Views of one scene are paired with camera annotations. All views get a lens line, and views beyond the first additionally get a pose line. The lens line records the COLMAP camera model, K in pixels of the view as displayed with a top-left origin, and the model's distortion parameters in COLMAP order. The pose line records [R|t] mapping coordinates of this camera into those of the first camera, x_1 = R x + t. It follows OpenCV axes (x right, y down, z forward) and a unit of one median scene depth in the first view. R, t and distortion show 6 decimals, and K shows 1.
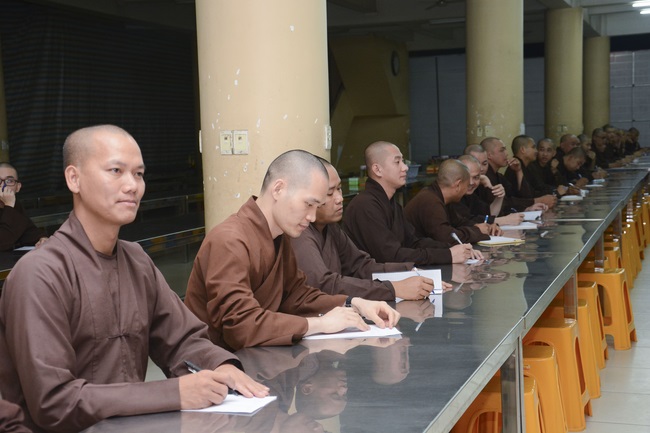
lens RADIAL K [[1164.0, 0, 325.2], [0, 1164.0, 230.6], [0, 0, 1]] dist [0.032143, 2.712977]
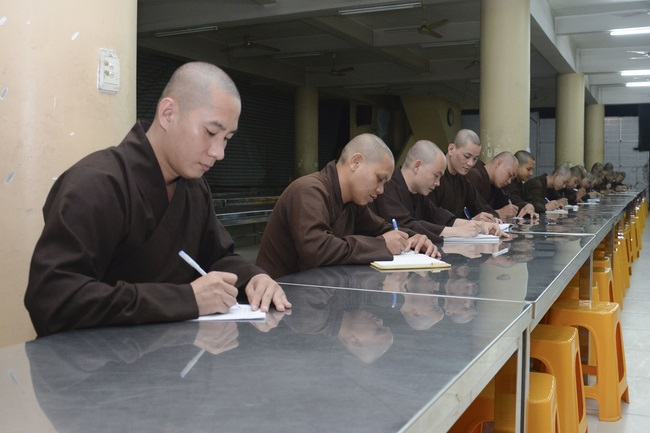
lens RADIAL K [[636.4, 0, 325.0], [0, 636.4, 216.5], [0, 0, 1]] dist [-0.077621, -0.000996]
pose [[0.982827, 0.049858, -0.177667, 0.143187], [-0.053720, 0.998411, -0.016990, -0.005343], [0.176537, 0.026243, 0.983944, 0.596041]]
